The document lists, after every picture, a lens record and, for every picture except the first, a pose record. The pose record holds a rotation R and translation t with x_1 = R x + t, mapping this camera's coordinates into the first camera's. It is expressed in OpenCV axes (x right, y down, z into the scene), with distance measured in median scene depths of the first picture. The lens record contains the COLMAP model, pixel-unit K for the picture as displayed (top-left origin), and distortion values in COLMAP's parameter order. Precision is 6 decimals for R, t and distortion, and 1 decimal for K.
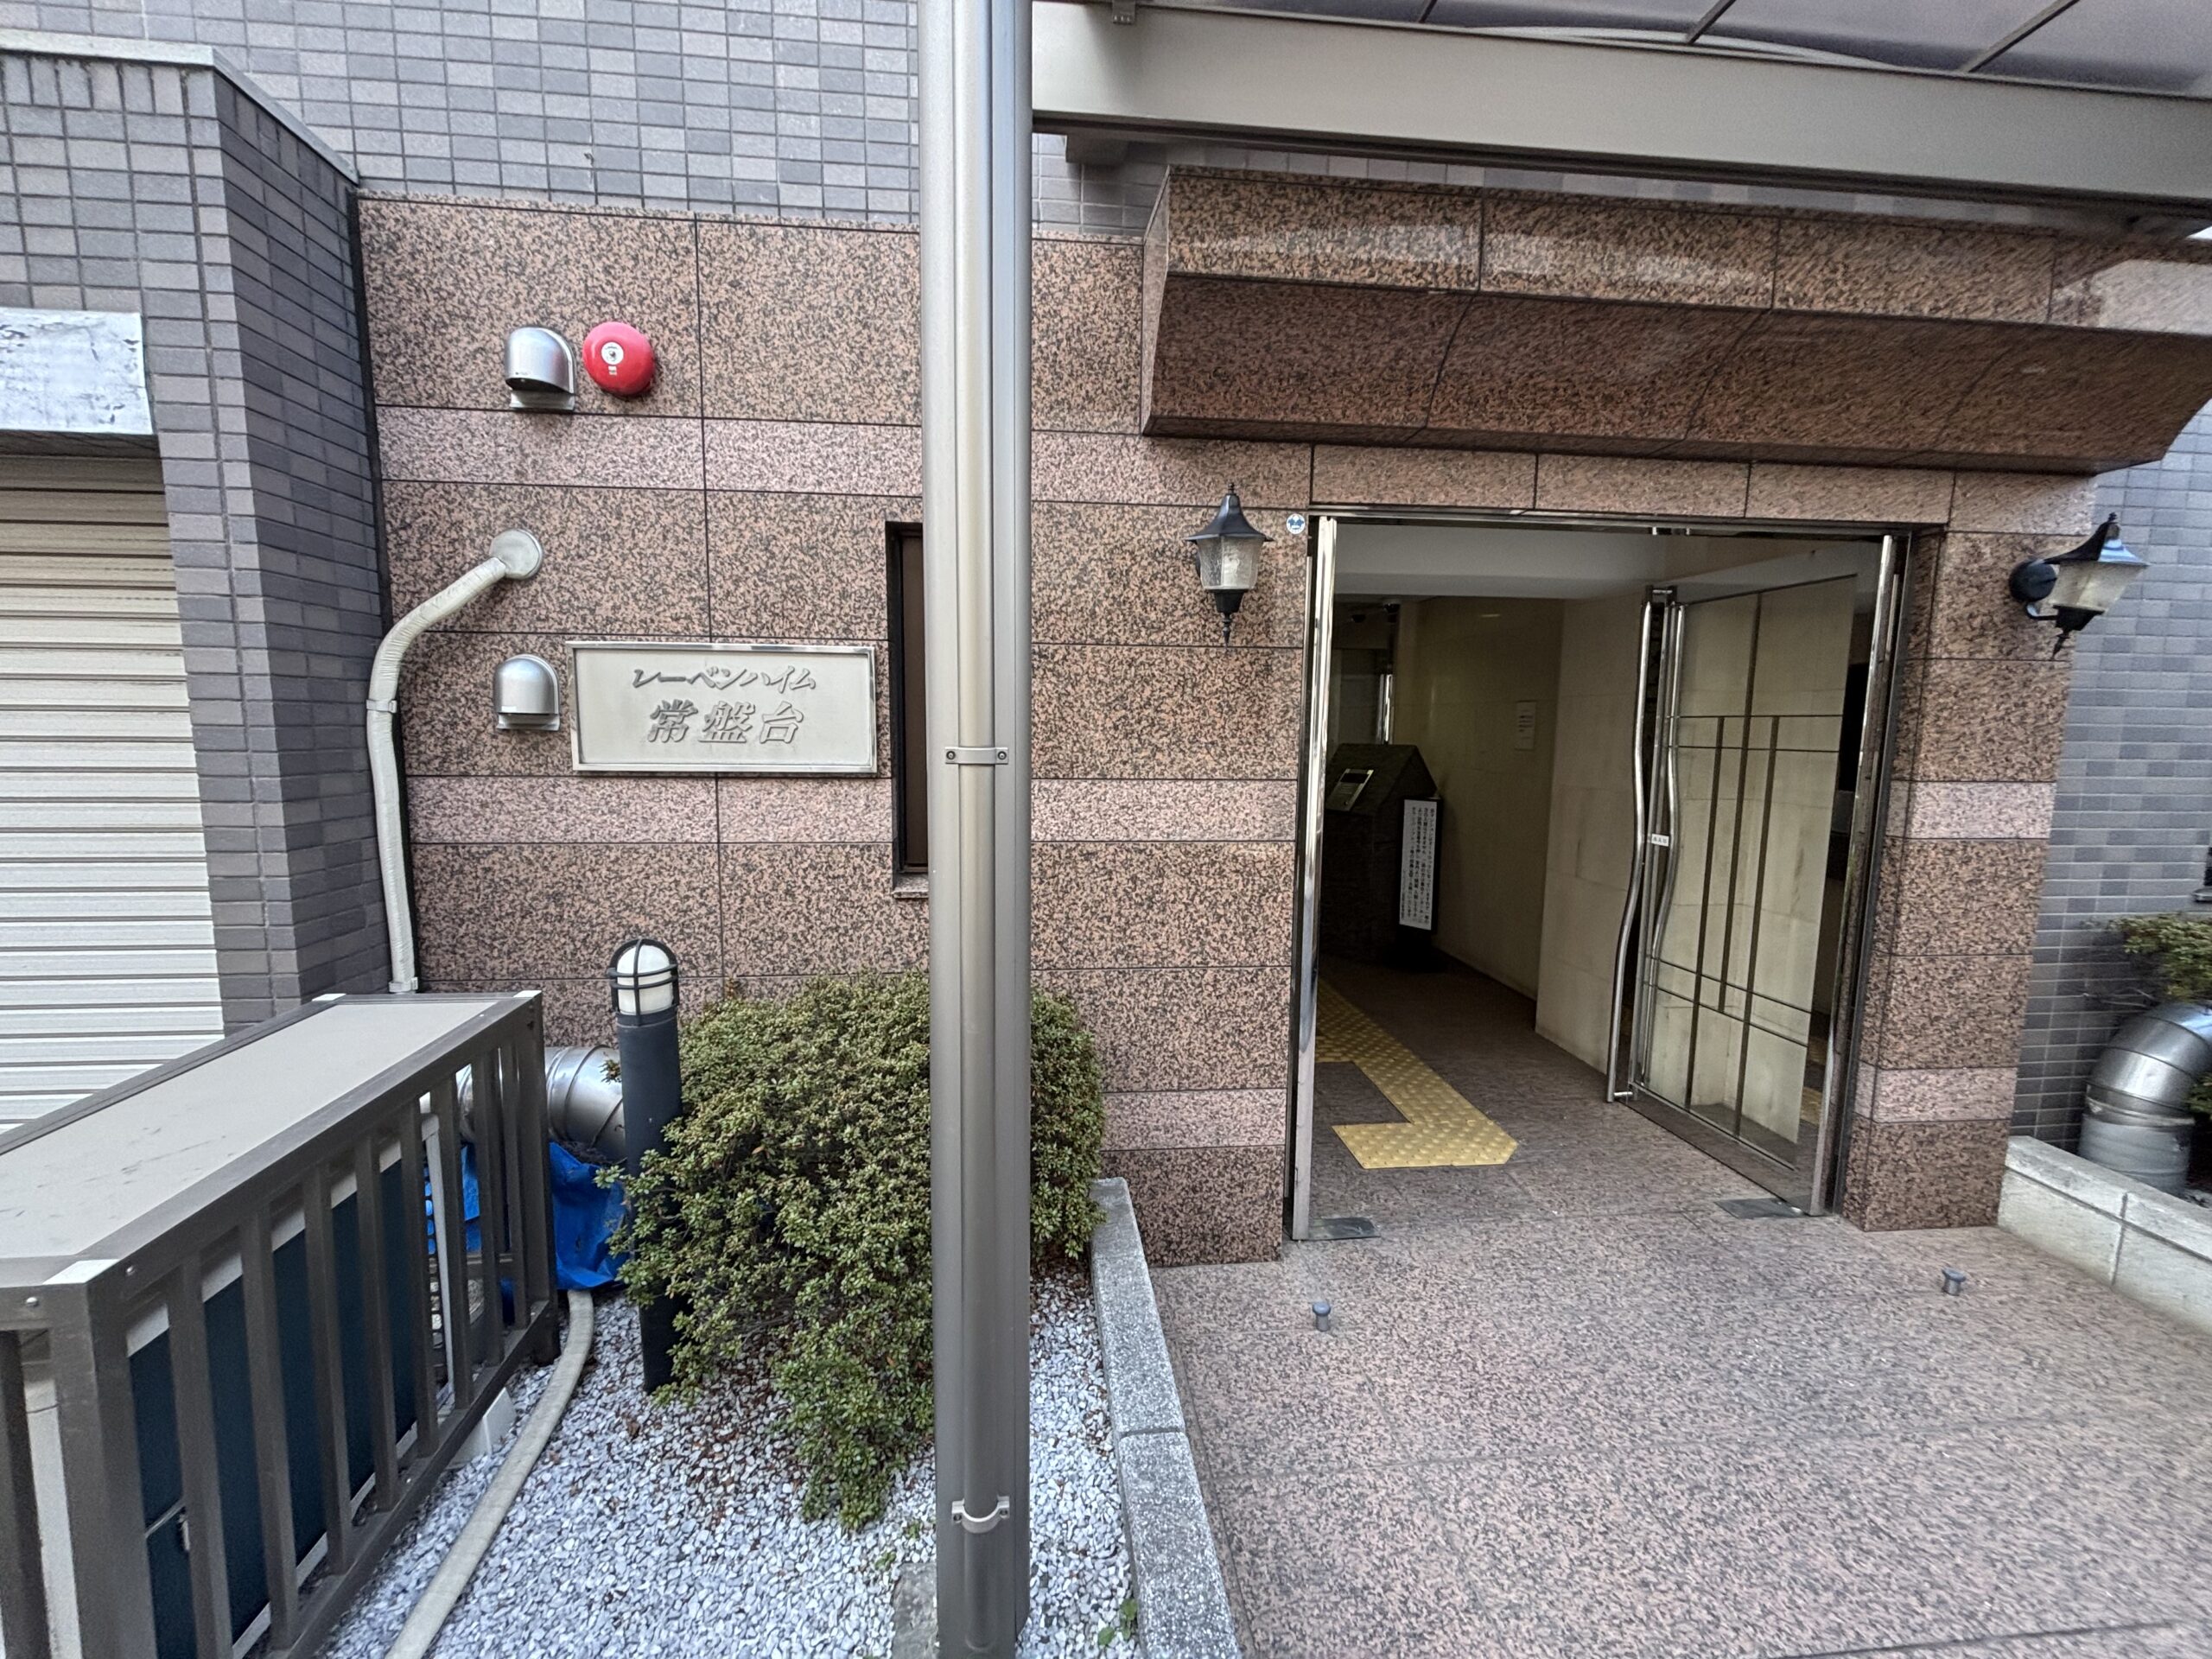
lens RADIAL K [[889.0, 0, 1096.5], [0, 889.0, 829.1], [0, 0, 1]] dist [0.001194, -0.000423]
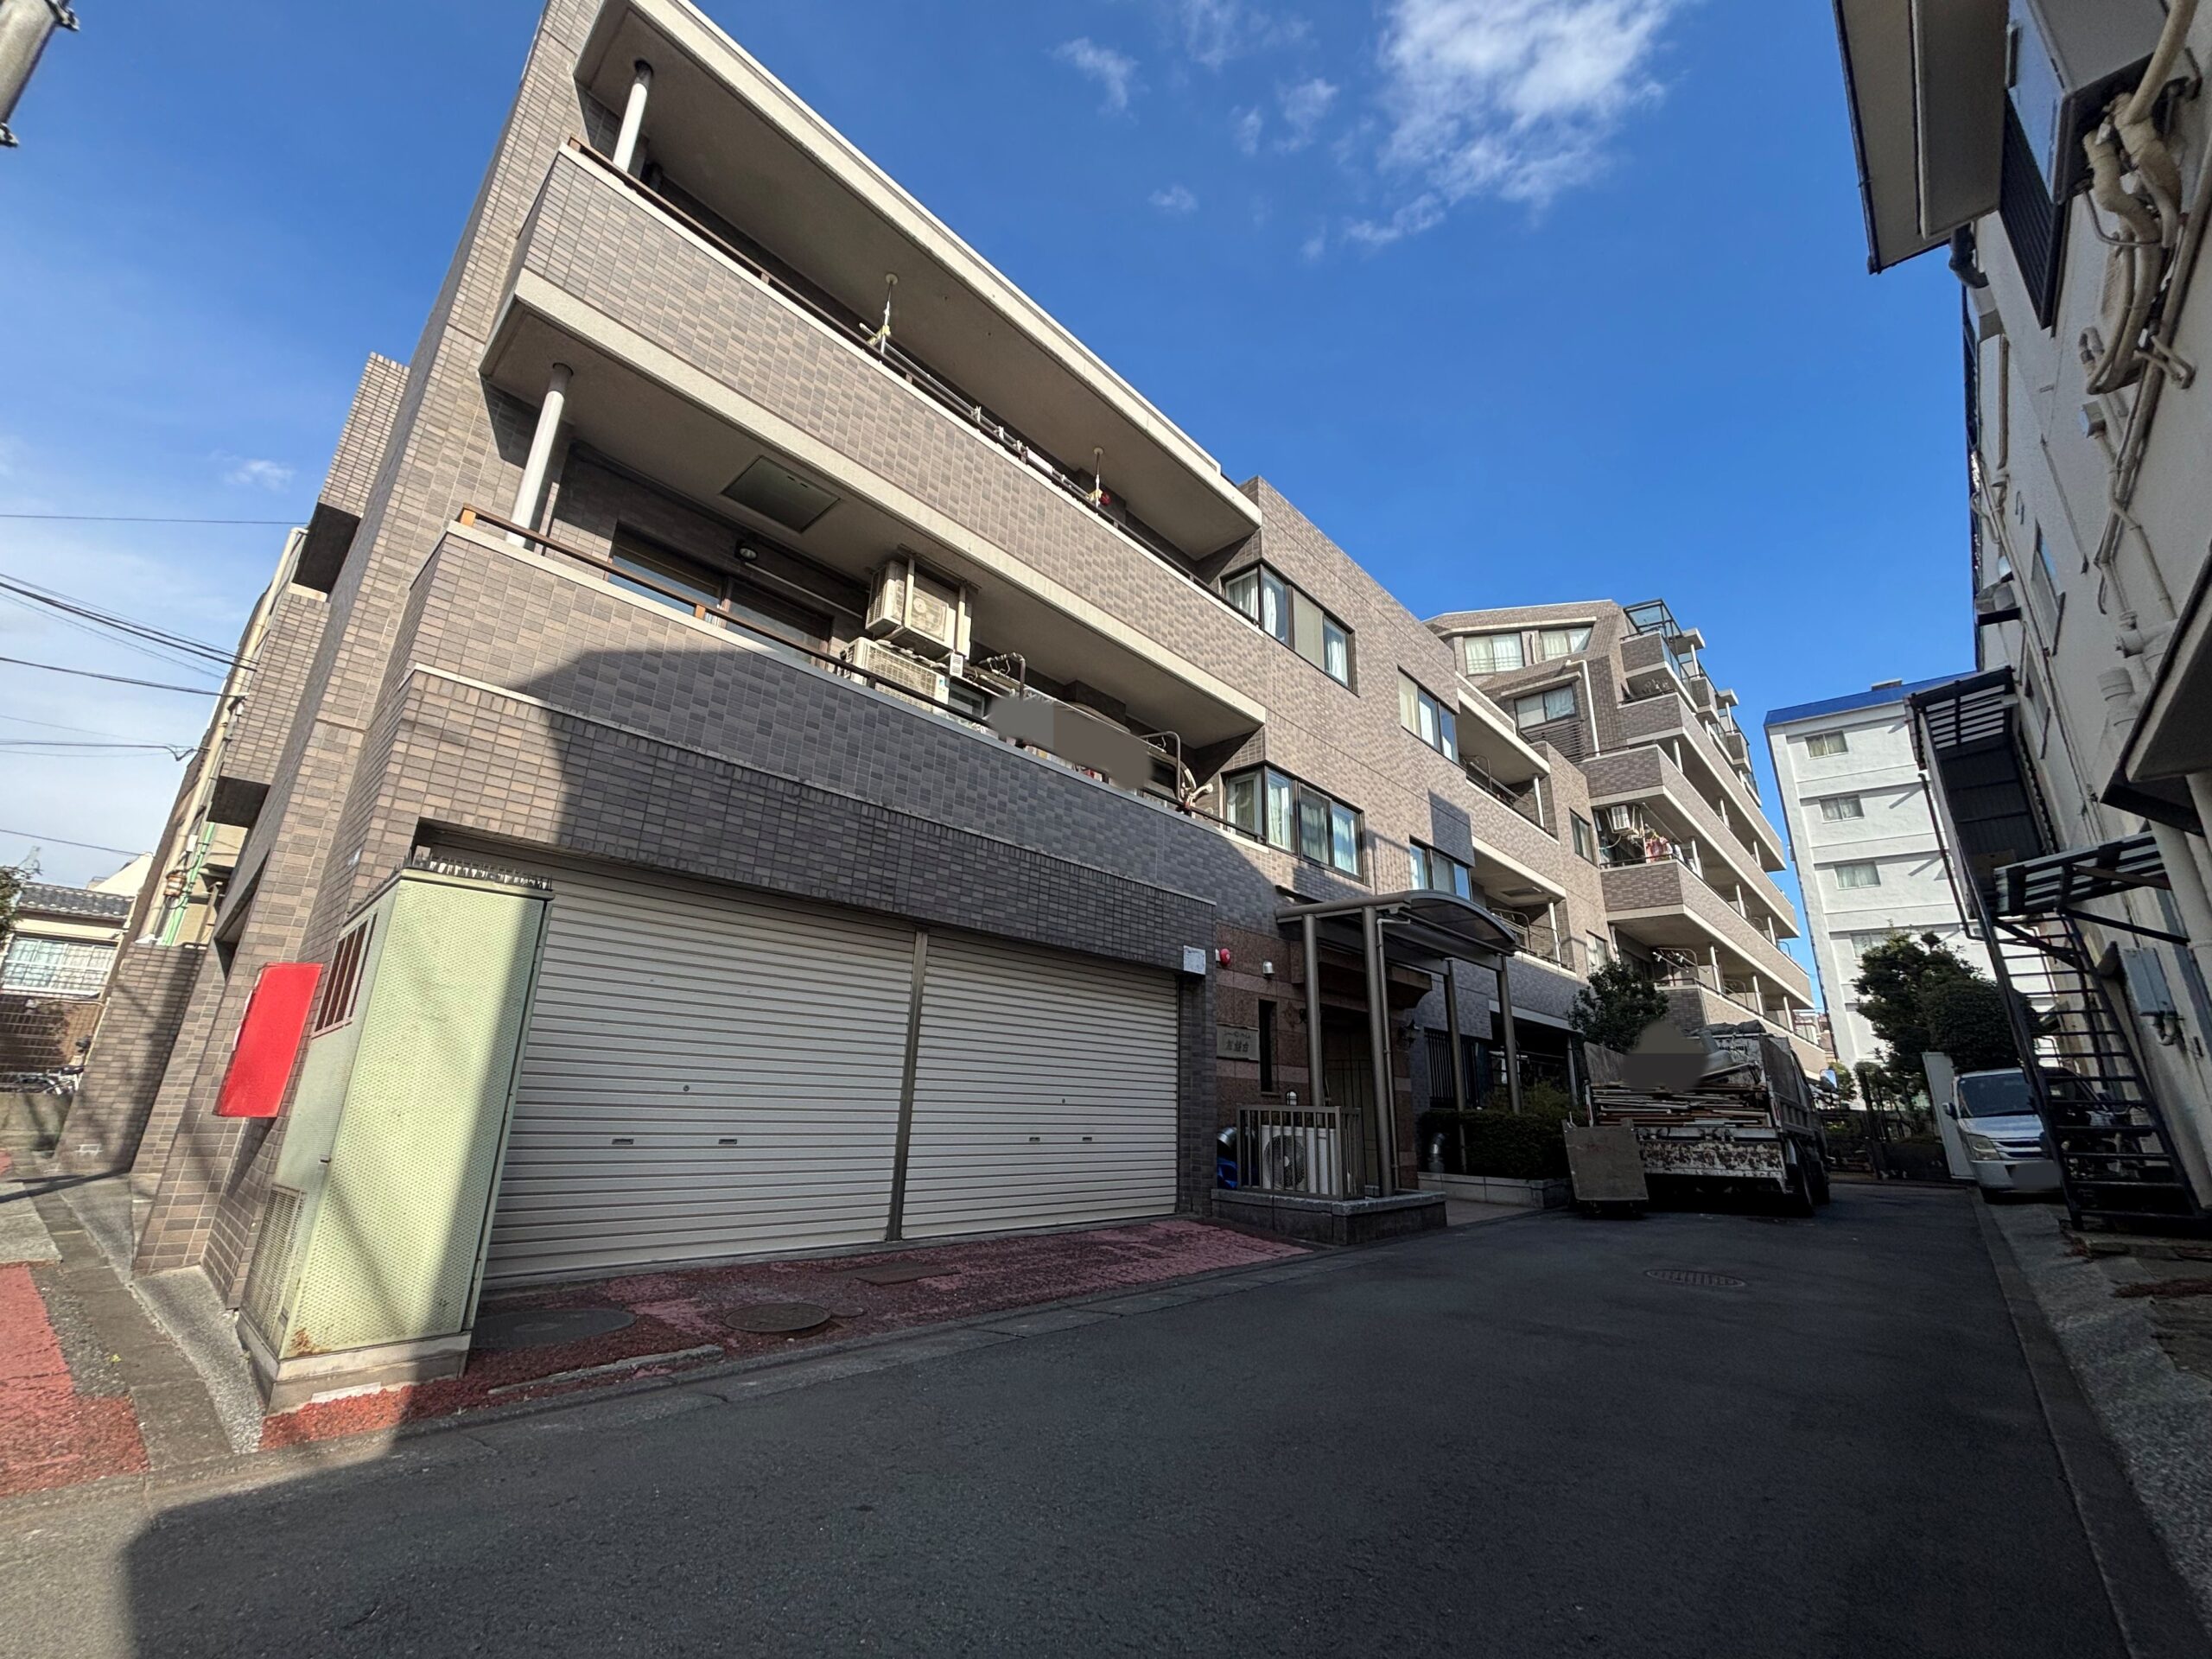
lens RADIAL K [[889.0, 0, 1107.3], [0, 889.0, 830.4], [0, 0, 1]] dist [0.001194, -0.000423]
pose [[0.752838, 0.209283, 0.624048, -3.190120], [0.051219, 0.926603, -0.372537, 0.391891], [-0.656210, 0.312423, 0.686862, -1.472123]]
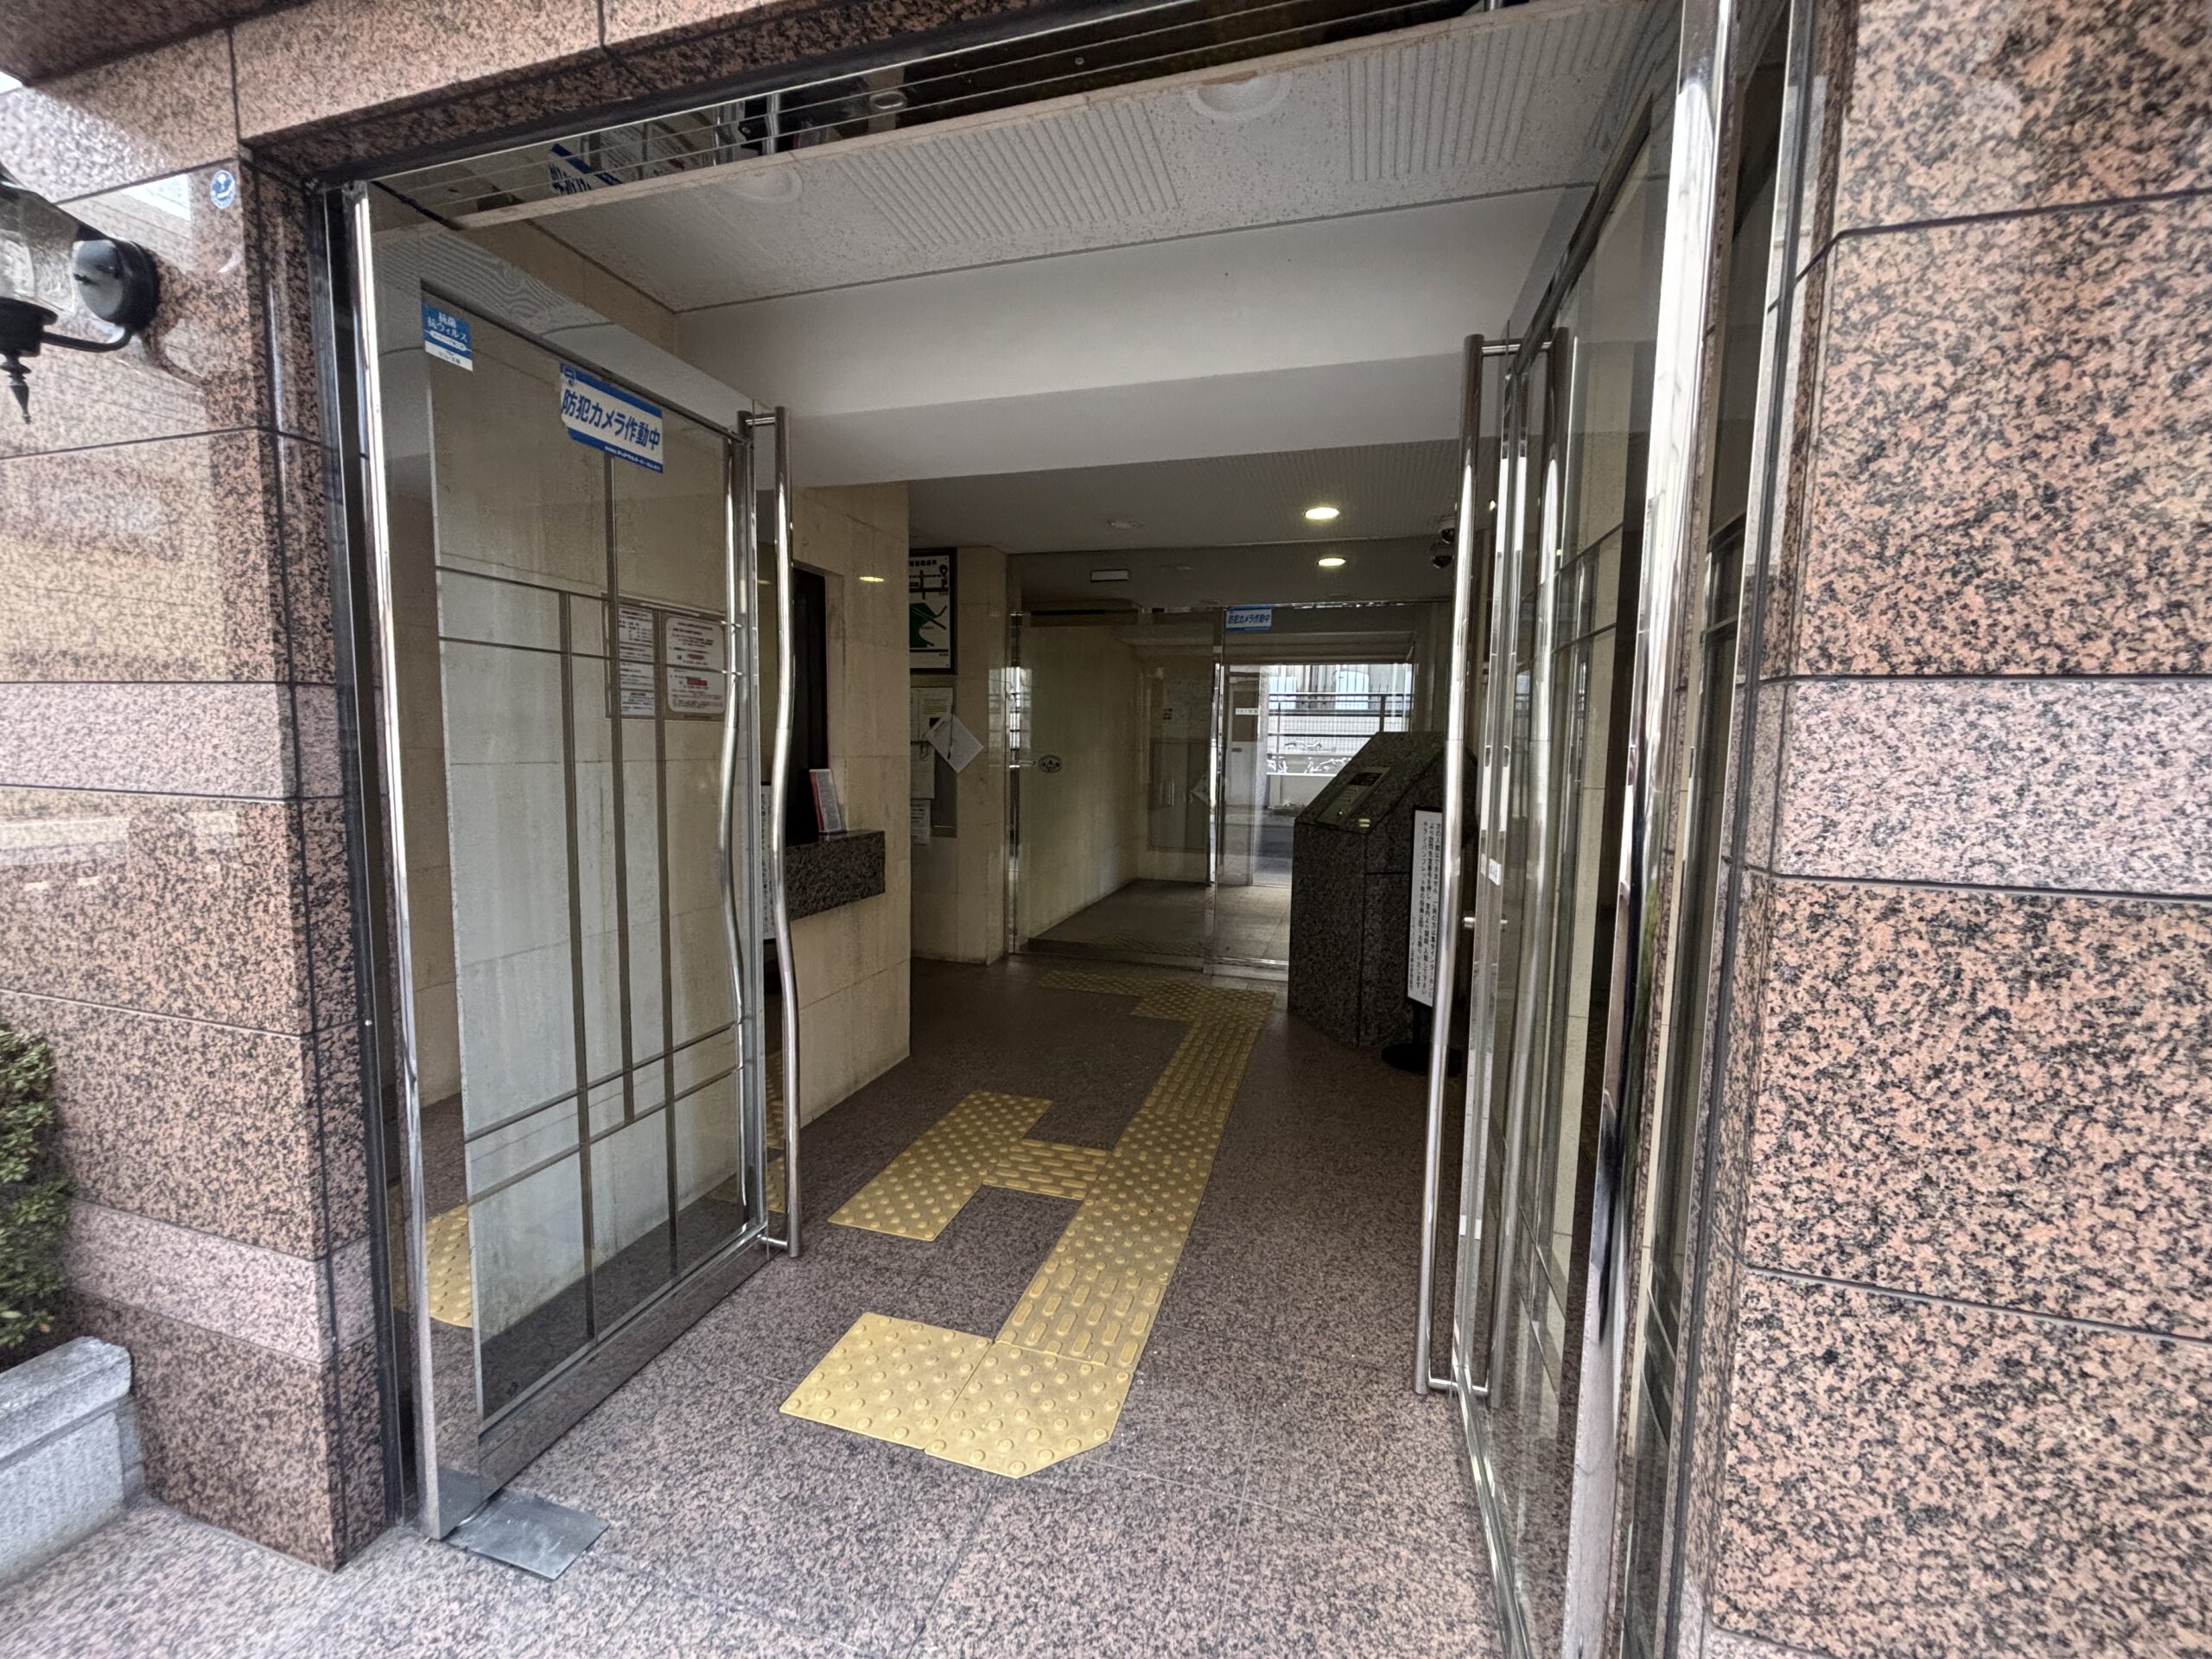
lens RADIAL K [[889.0, 0, 1108.3], [0, 889.0, 815.1], [0, 0, 1]] dist [0.001194, -0.000423]
pose [[0.927513, 0.038708, -0.371781, 0.860712], [-0.050059, 0.998527, -0.020923, 0.008572], [0.370423, 0.038017, 0.928085, 0.678983]]
